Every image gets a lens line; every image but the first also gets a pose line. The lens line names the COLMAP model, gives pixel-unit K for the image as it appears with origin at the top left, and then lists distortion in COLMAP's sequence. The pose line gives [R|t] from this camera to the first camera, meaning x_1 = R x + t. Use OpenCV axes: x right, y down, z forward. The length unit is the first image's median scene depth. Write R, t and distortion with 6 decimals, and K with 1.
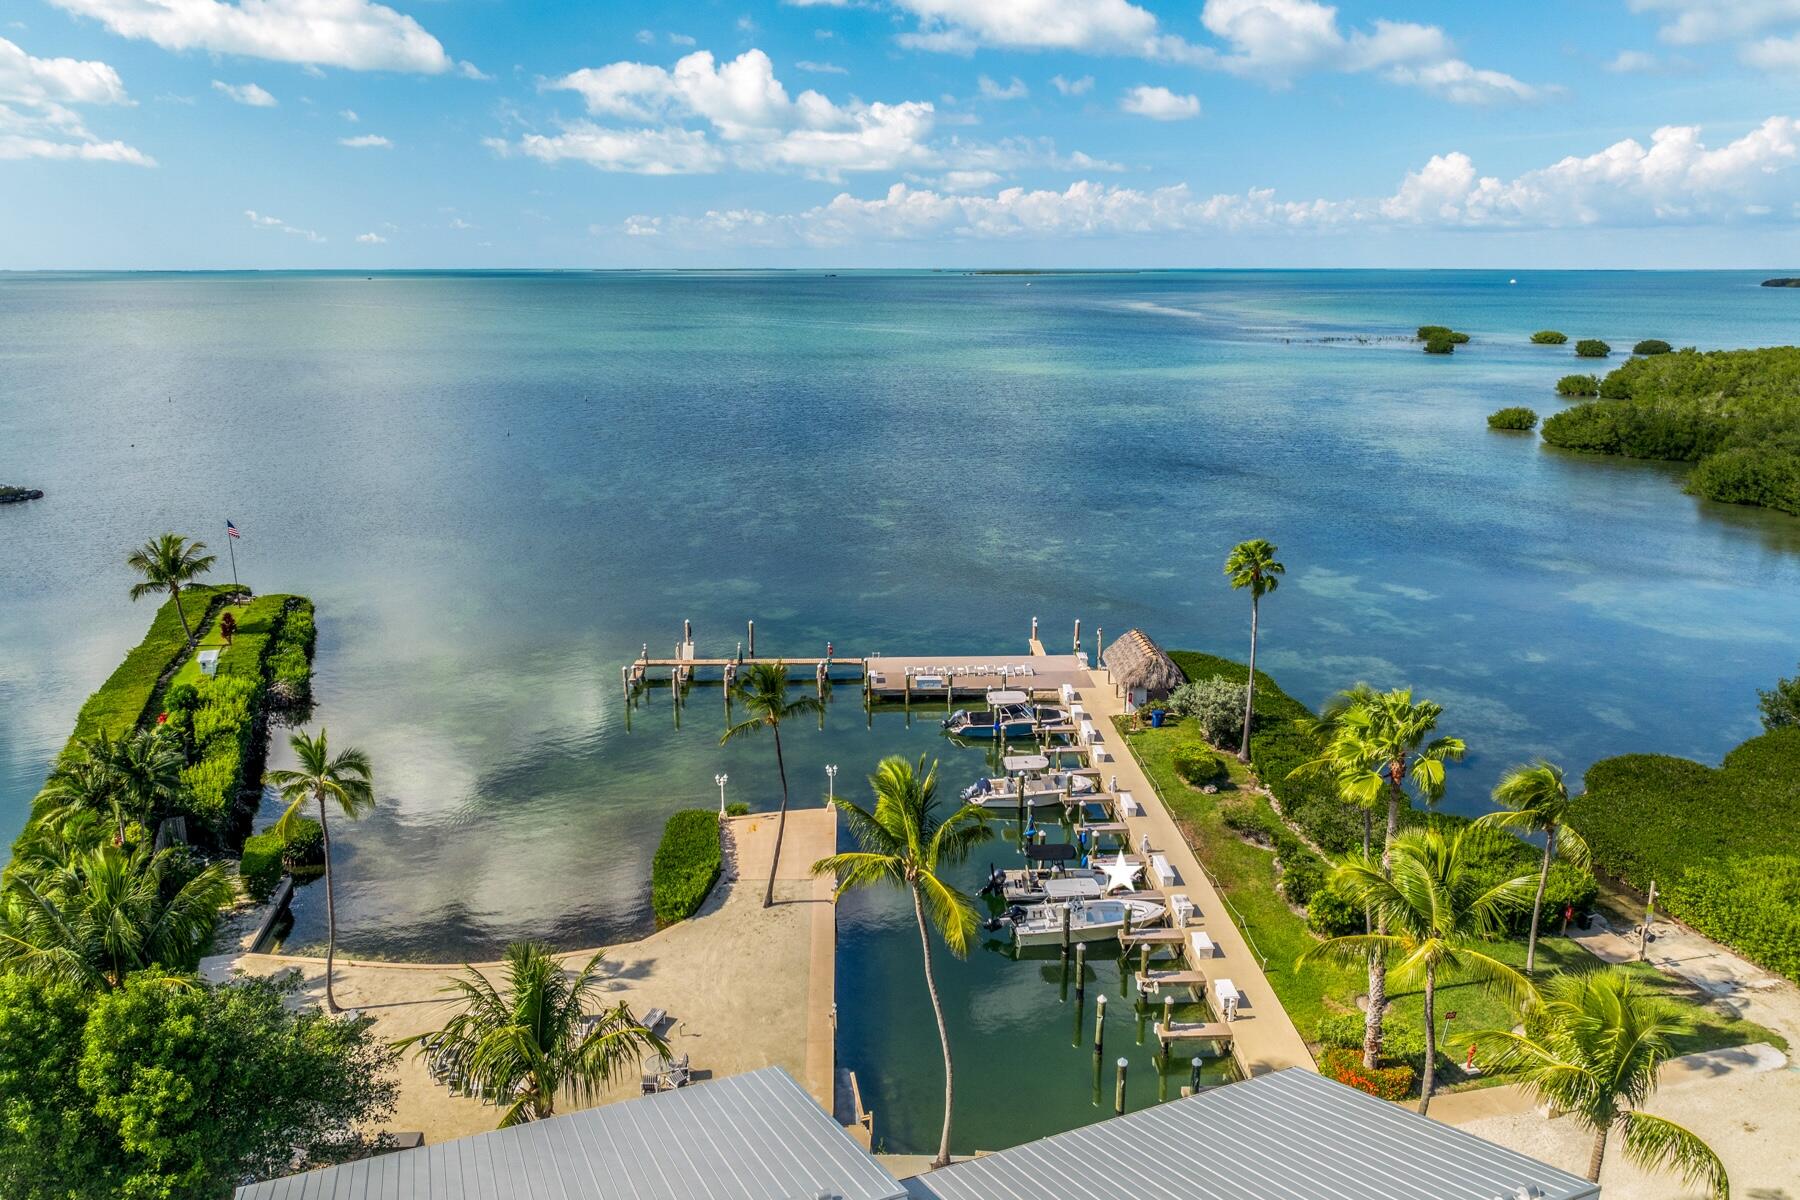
lens RADIAL K [[1256.9, 0, 906.6], [0, 1256.9, 569.6], [0, 0, 1]] dist [-0.029078, 0.001684]
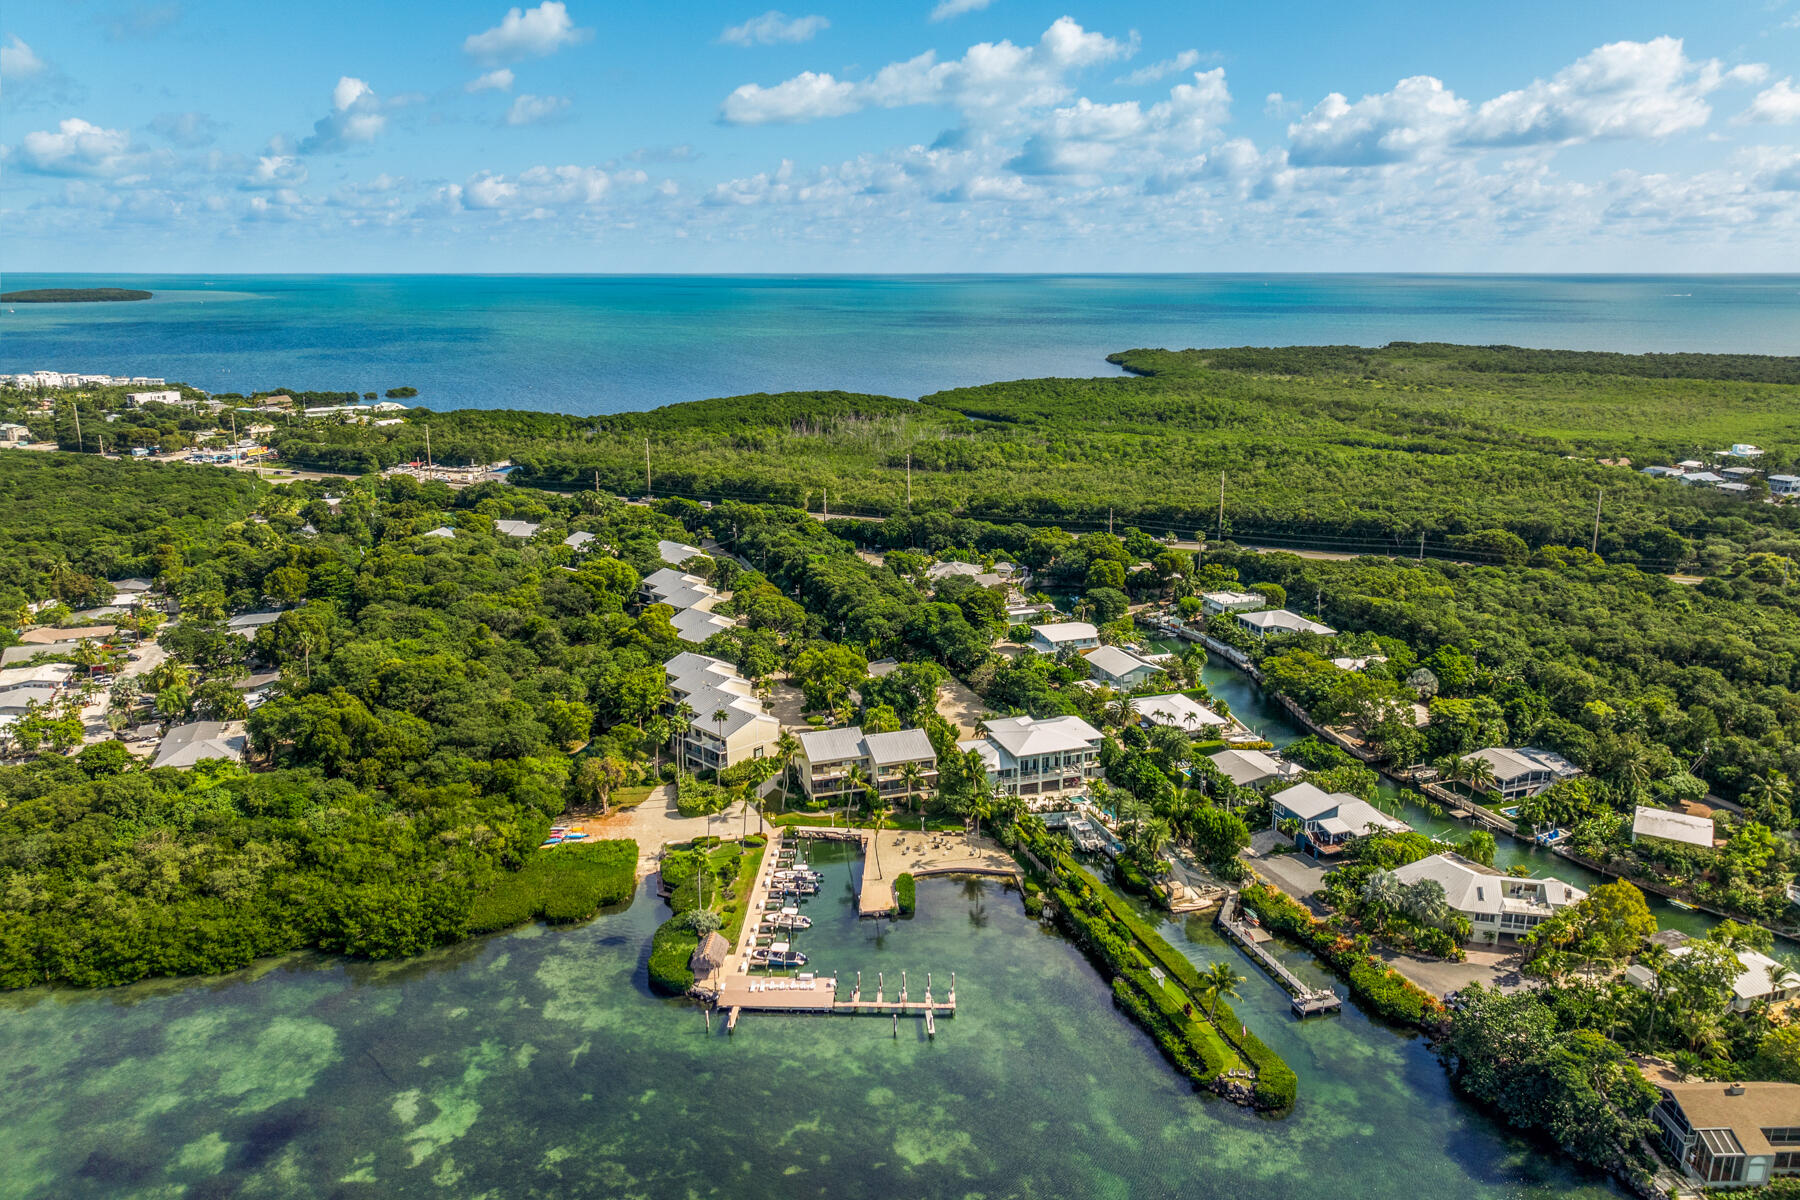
lens RADIAL K [[1302.7, 0, 900.0], [0, 1302.7, 600.0], [0, 0, 1]] dist [-0.039763, 0.064069]
pose [[-0.996651, -0.020492, 0.079168, -0.332144], [0.020485, 0.874673, 0.484280, -1.687679], [-0.079170, 0.484280, -0.871324, 2.891959]]
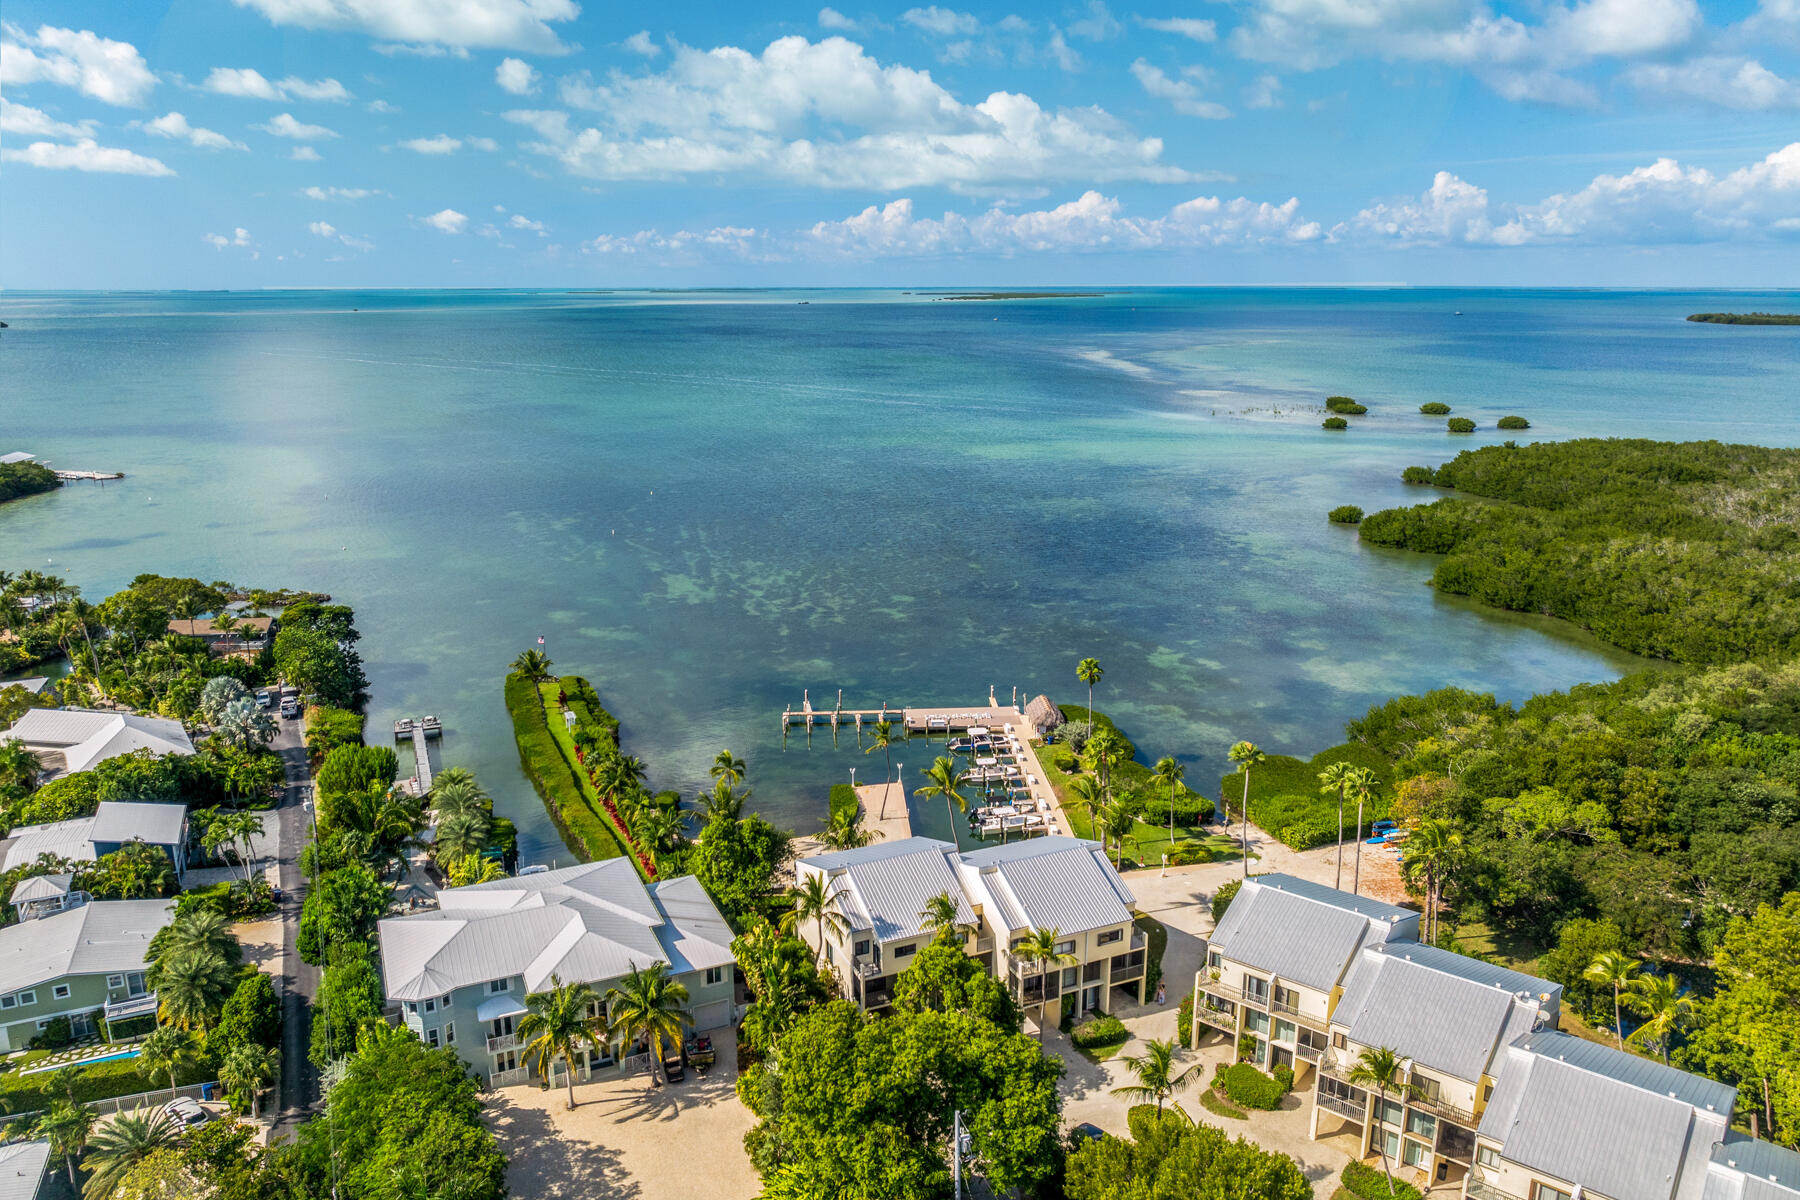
lens RADIAL K [[1240.7, 0, 900.0], [0, 1240.7, 600.0], [0, 0, 1]] dist [-0.000241, 0.000494]
pose [[0.999804, -0.010992, 0.016471, -0.081997], [0.010827, 0.999891, 0.010068, -0.141520], [-0.016580, -0.009887, 0.999814, -1.081892]]
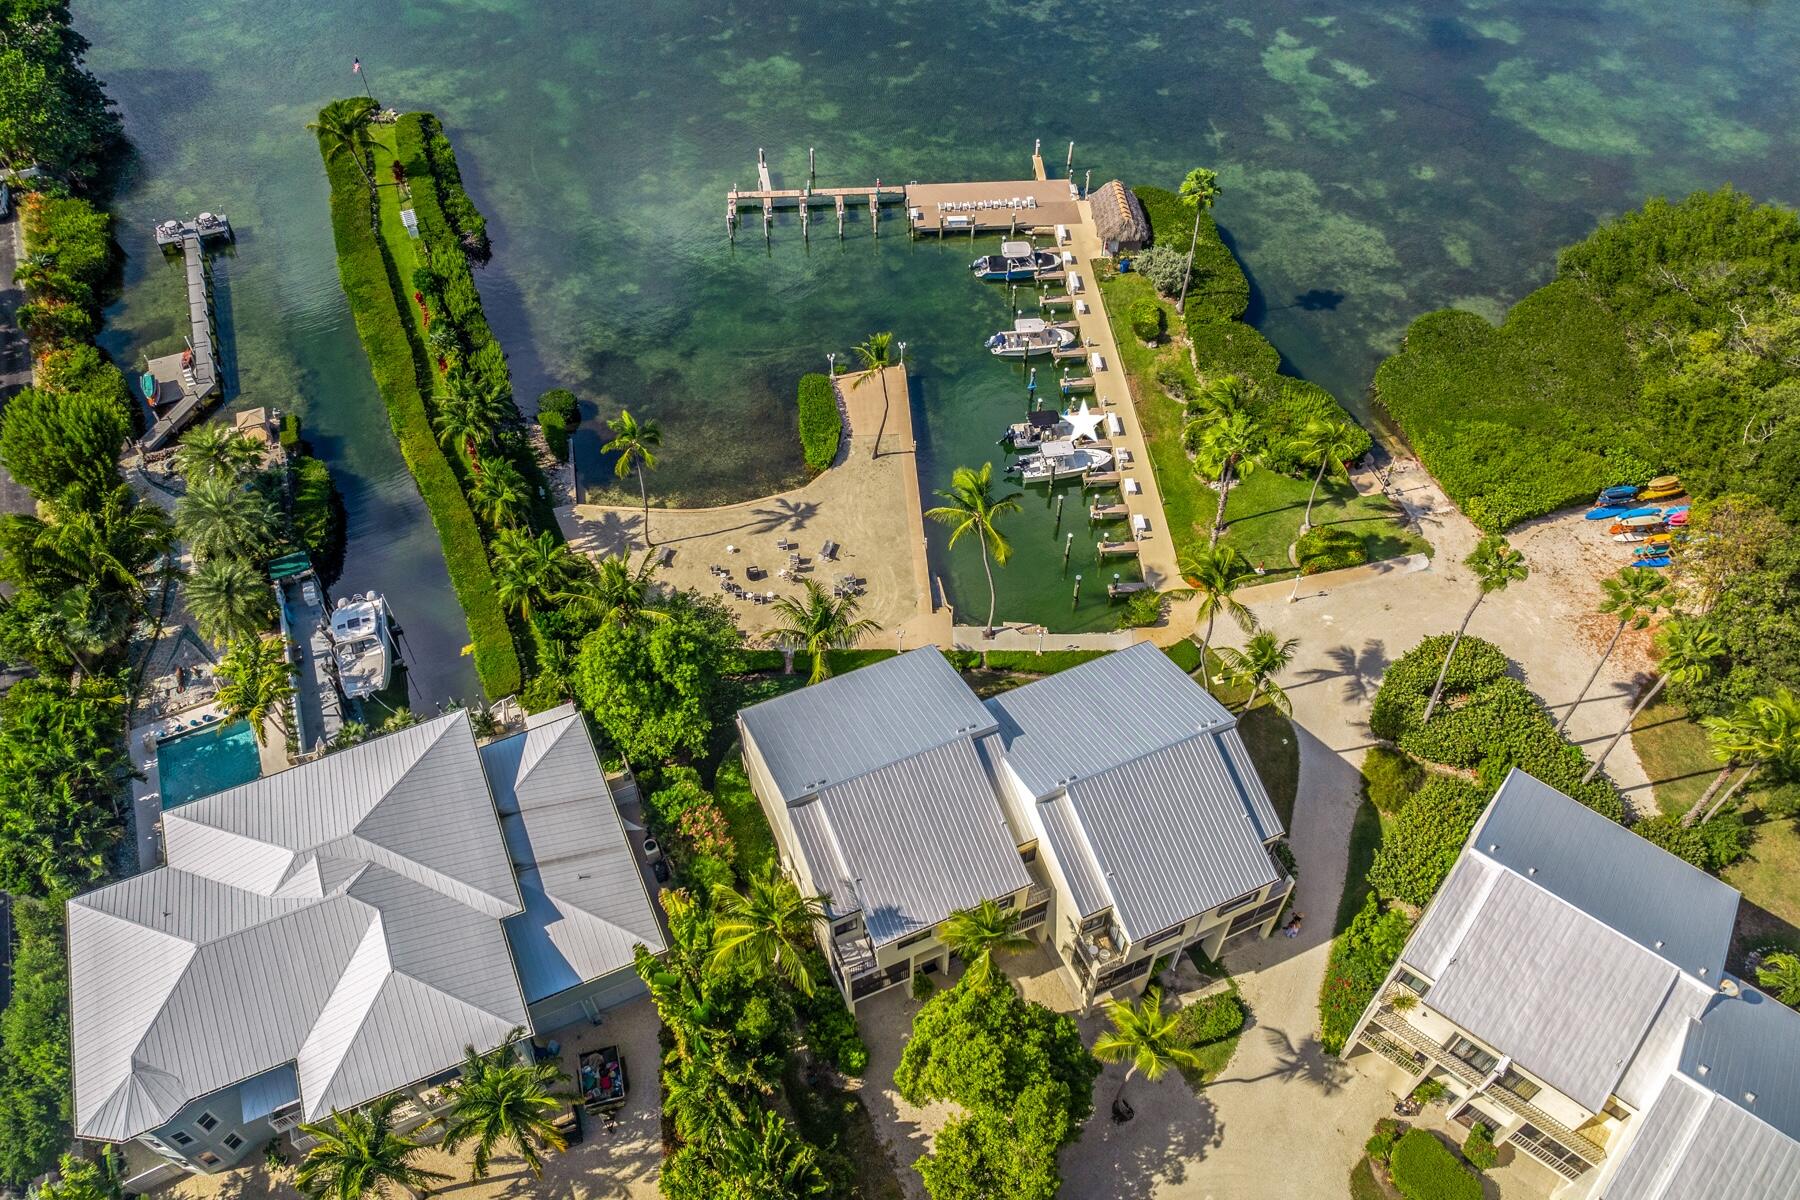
lens RADIAL K [[1256.9, 0, 906.6], [0, 1256.9, 569.6], [0, 0, 1]] dist [-0.029078, 0.001684]
pose [[0.999700, -0.019161, 0.015270, -0.072567], [0.006865, 0.817333, 0.576125, -0.429862], [-0.023520, -0.575847, 0.817219, -0.340550]]
